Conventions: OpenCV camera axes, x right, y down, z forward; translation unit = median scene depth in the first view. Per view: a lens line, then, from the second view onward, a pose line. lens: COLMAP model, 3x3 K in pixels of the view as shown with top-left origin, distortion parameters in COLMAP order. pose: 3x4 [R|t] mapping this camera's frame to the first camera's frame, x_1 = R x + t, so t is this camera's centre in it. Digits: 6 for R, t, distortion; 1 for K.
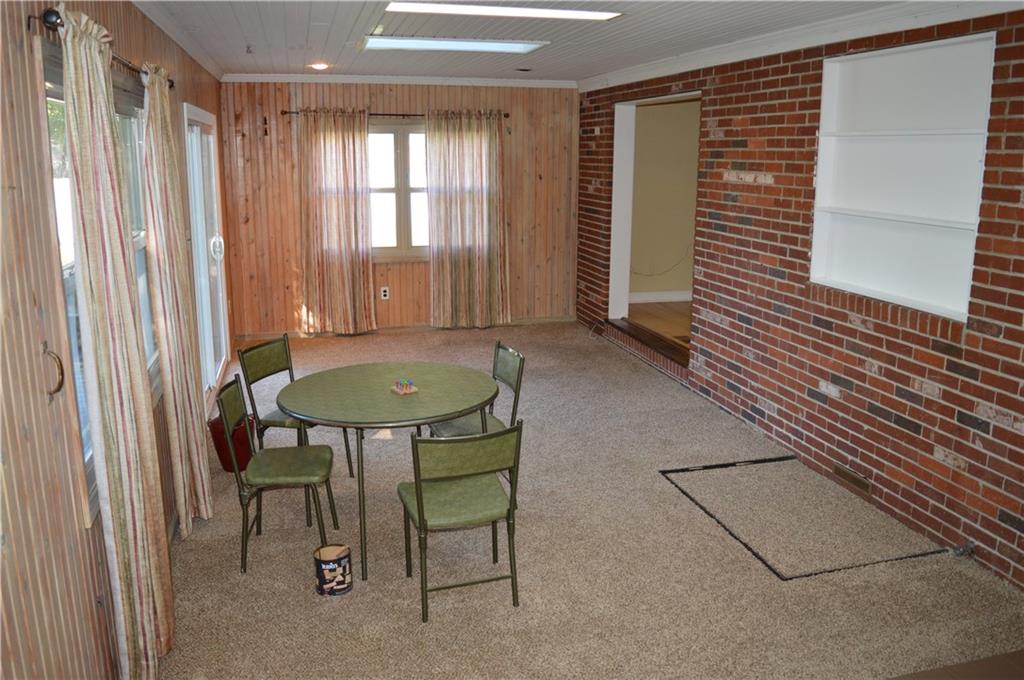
lens RADIAL K [[830.2, 0, 512.0], [0, 830.2, 340.0], [0, 0, 1]] dist [-0.072349, 0.007886]
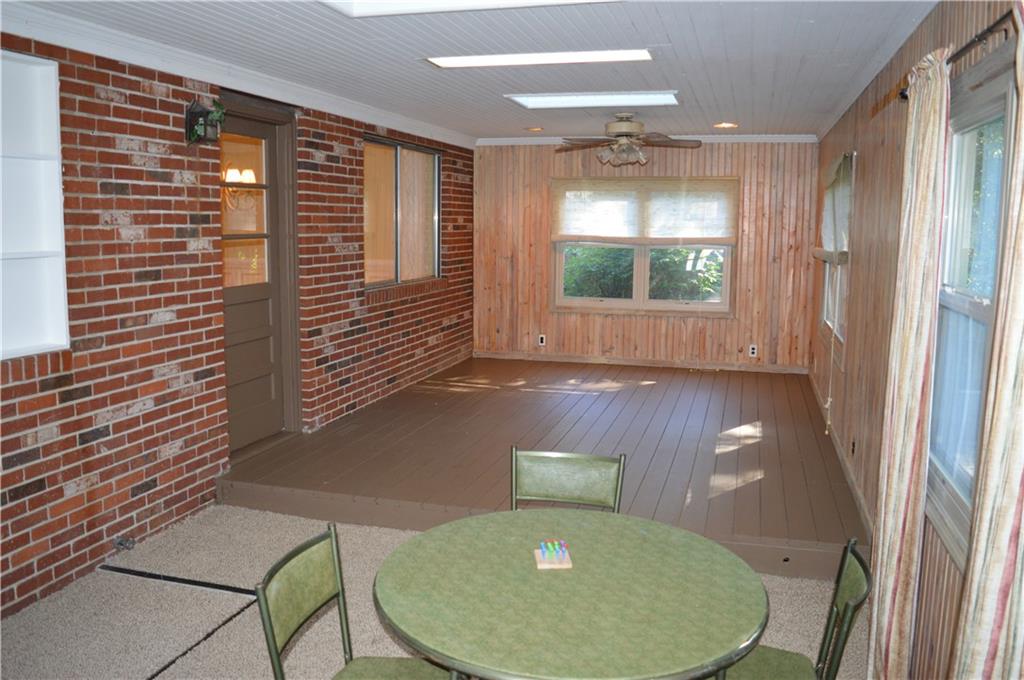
lens RADIAL K [[830.2, 0, 512.0], [0, 830.2, 340.0], [0, 0, 1]] dist [-0.072349, 0.007886]
pose [[-0.863788, -0.080318, 0.497413, -0.420689], [0.101058, 0.939535, 0.327202, -0.310103], [-0.493617, 0.332901, -0.803442, 1.566469]]
